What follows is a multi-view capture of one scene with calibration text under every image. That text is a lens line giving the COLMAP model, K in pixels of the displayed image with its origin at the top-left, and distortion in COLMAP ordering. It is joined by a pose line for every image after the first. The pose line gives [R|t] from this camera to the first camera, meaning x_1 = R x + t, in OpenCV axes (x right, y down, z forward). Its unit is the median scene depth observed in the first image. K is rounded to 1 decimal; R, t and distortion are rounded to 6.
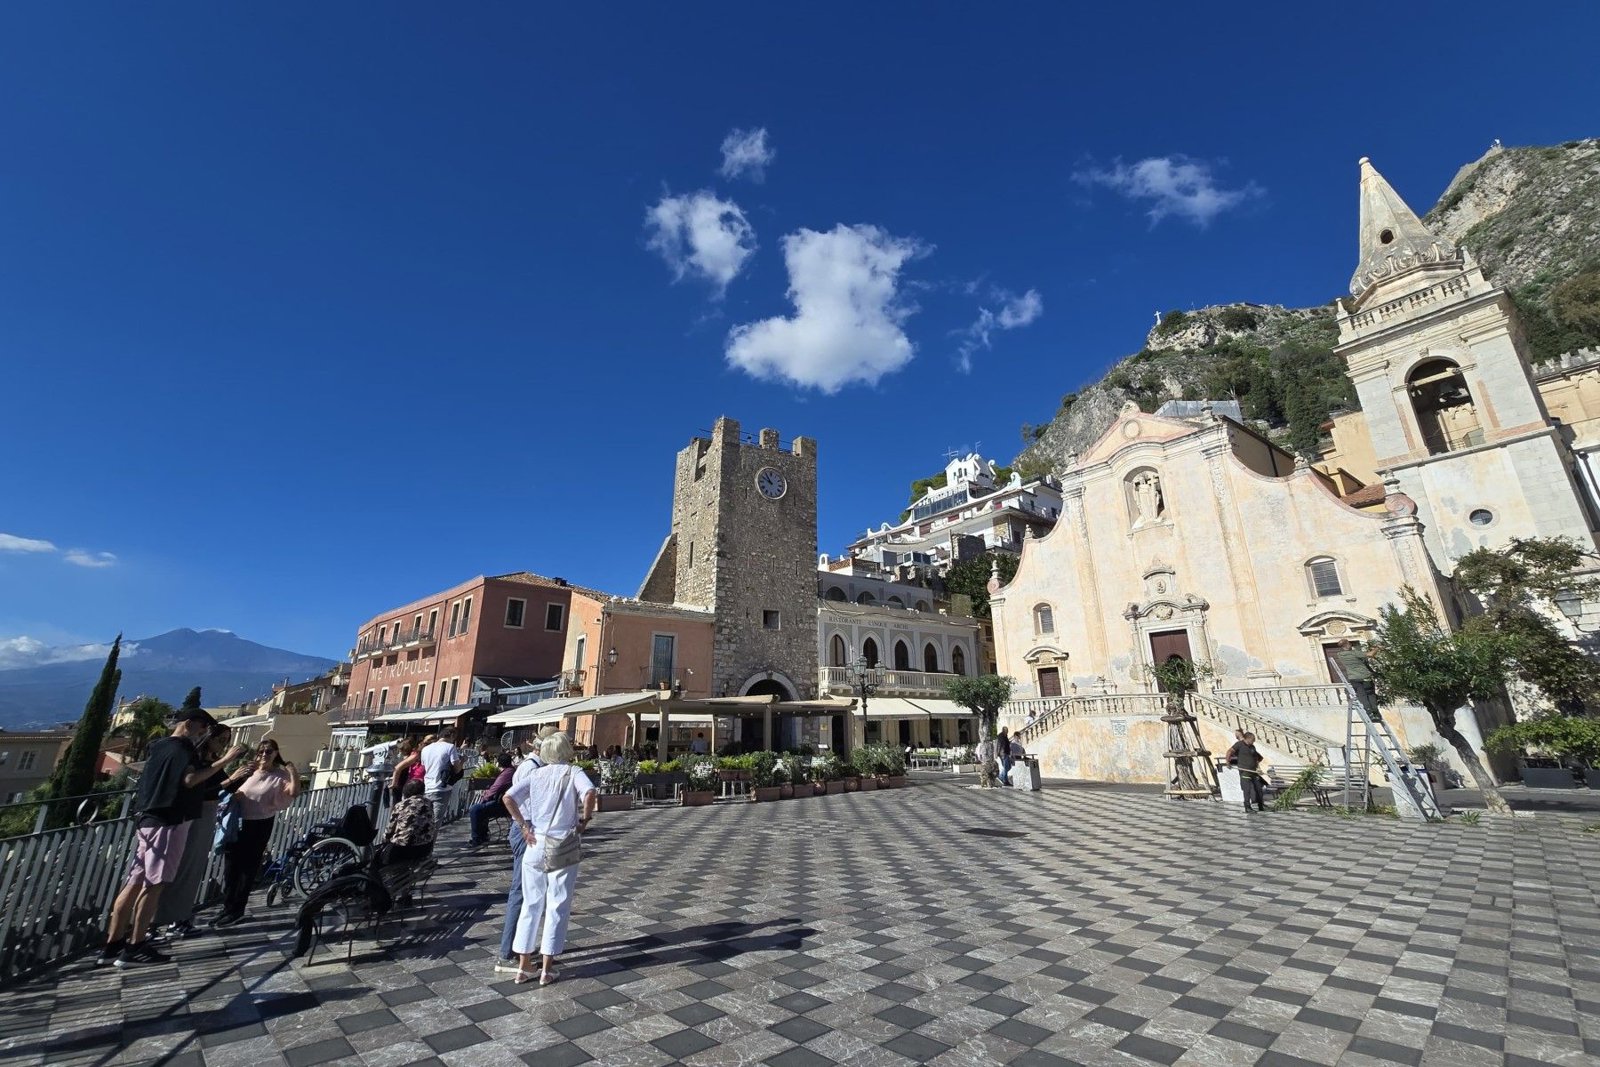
lens RADIAL K [[635.9, 0, 798.6], [0, 635.9, 536.8], [0, 0, 1]] dist [0.000193, -0.000182]
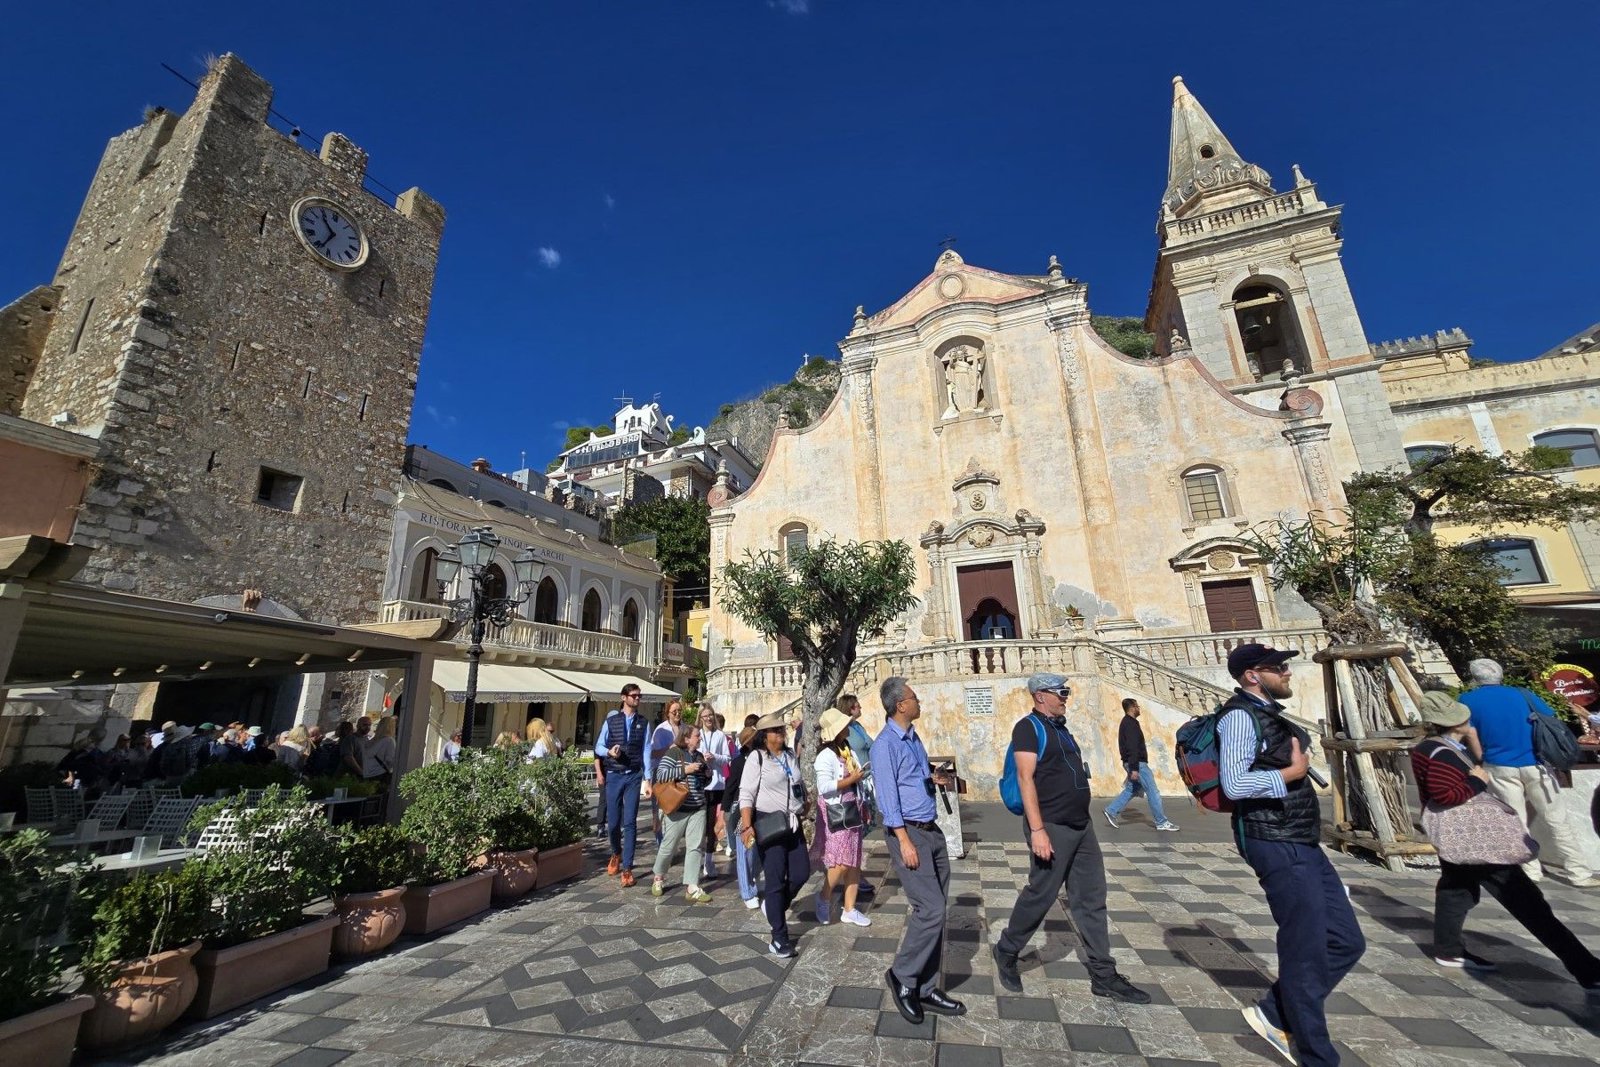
lens RADIAL K [[635.9, 0, 791.7], [0, 635.9, 533.3], [0, 0, 1]] dist [0.000193, -0.000182]
pose [[0.844407, 0.139275, 0.517281, 0.049407], [-0.136999, 0.989645, -0.042820, 0.164870], [-0.517889, -0.034710, 0.854744, 0.503134]]
